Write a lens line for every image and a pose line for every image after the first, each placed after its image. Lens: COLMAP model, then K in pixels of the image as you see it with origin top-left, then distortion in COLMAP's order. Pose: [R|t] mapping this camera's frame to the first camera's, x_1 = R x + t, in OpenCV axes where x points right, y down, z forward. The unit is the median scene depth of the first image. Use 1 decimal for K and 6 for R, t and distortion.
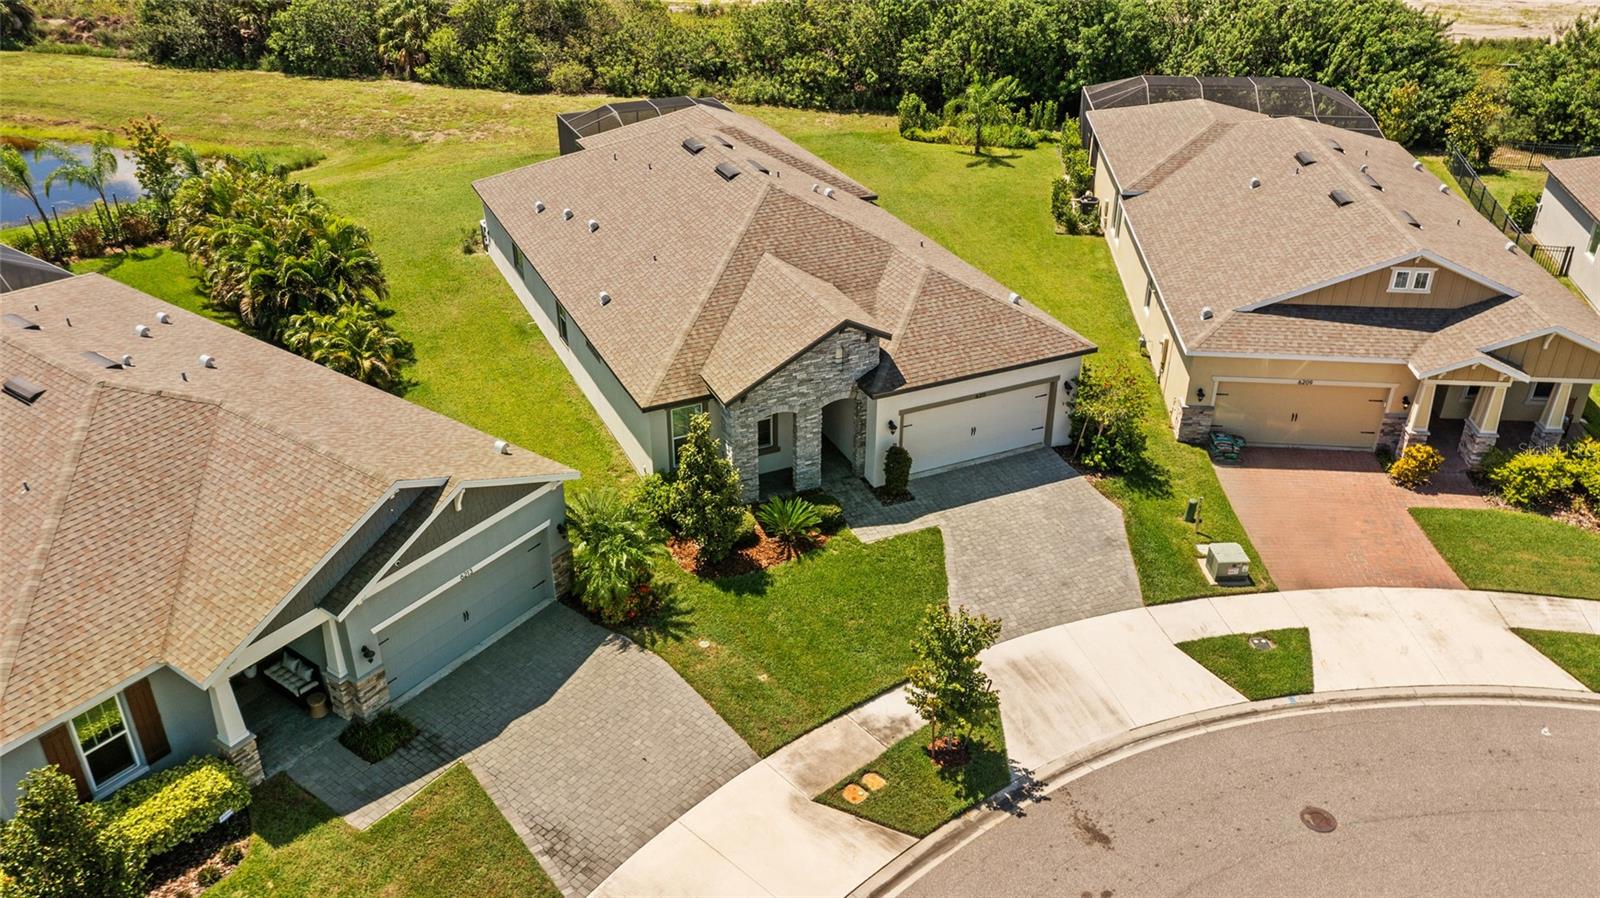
lens RADIAL K [[1258.7, 0, 795.8], [0, 1258.7, 448.3], [0, 0, 1]] dist [-0.002600, 0.000326]
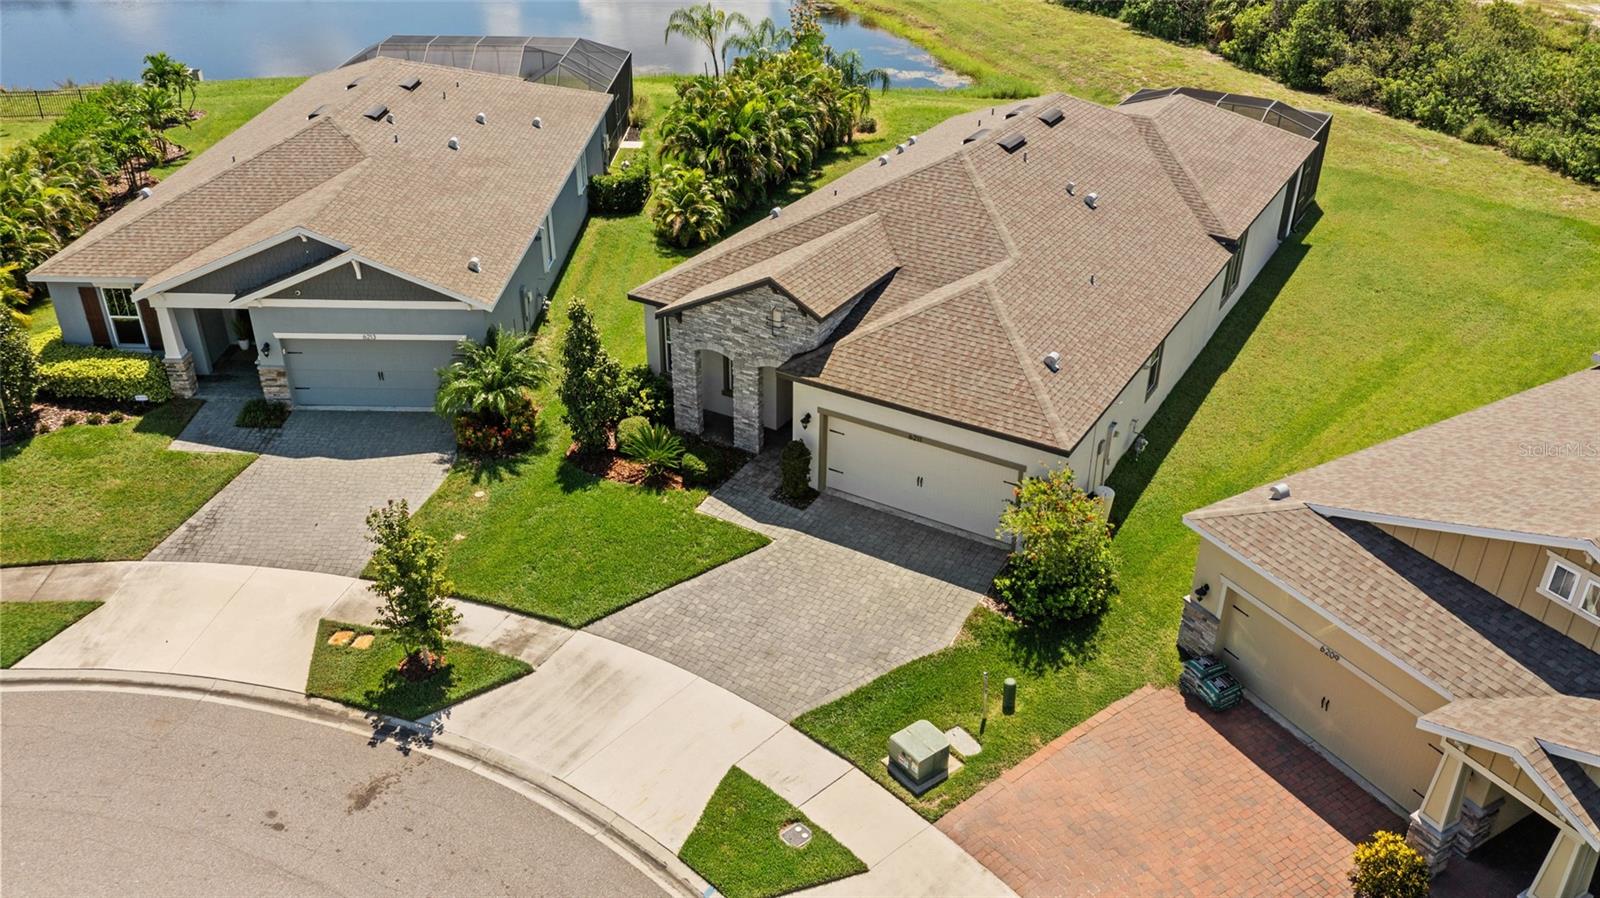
lens RADIAL K [[1258.7, 0, 795.8], [0, 1258.7, 448.3], [0, 0, 1]] dist [-0.002600, 0.000326]
pose [[0.567647, 0.413126, -0.712112, 0.786905], [-0.413076, 0.891141, 0.187713, -0.180160], [0.712142, 0.187602, 0.676506, 0.453517]]
